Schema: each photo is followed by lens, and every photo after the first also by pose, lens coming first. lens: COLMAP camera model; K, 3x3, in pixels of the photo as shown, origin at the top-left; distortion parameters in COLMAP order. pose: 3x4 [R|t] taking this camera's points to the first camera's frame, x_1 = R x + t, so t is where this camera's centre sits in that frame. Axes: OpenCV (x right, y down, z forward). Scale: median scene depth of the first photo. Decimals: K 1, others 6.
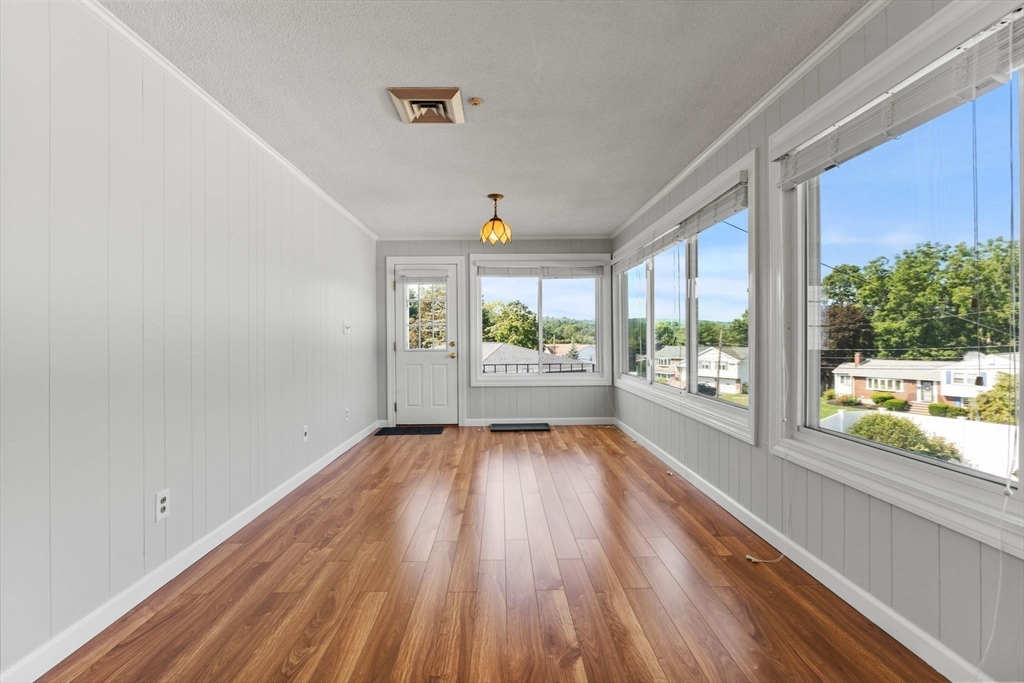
lens RADIAL K [[454.1, 0, 510.5], [0, 454.1, 332.3], [0, 0, 1]] dist [-0.001799, 0.000135]
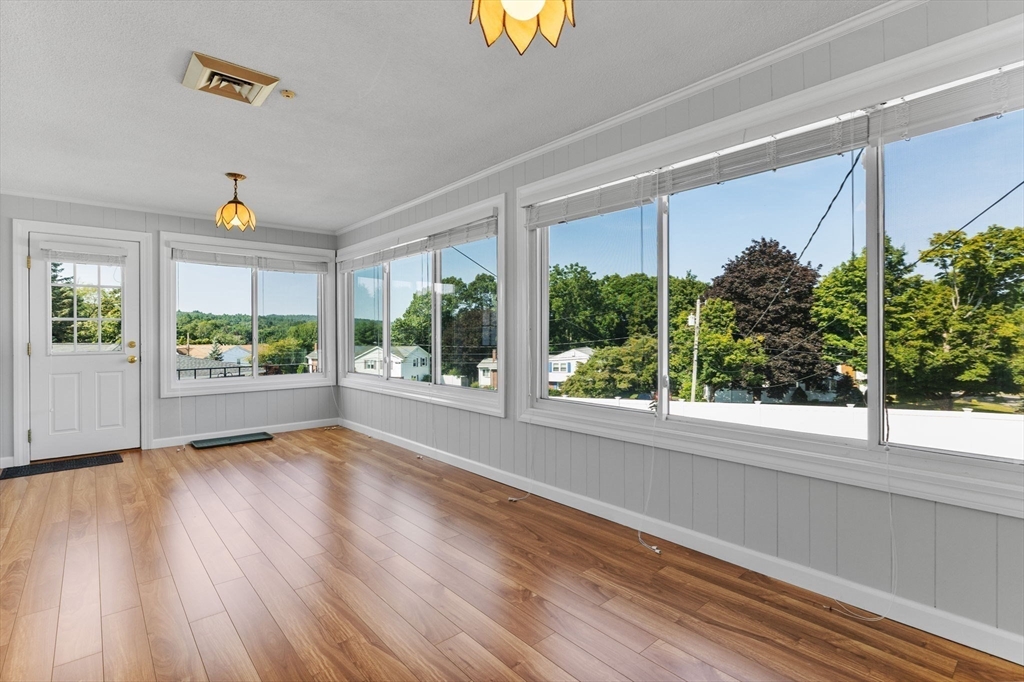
lens RADIAL K [[489.0, 0, 505.9], [0, 489.0, 324.8], [0, 0, 1]] dist [0.000357, 0.000349]
pose [[0.773437, 0.014674, 0.633704, -0.167770], [-0.006480, 0.999863, -0.015244, 0.000613], [-0.633840, 0.007684, 0.773426, -0.048272]]
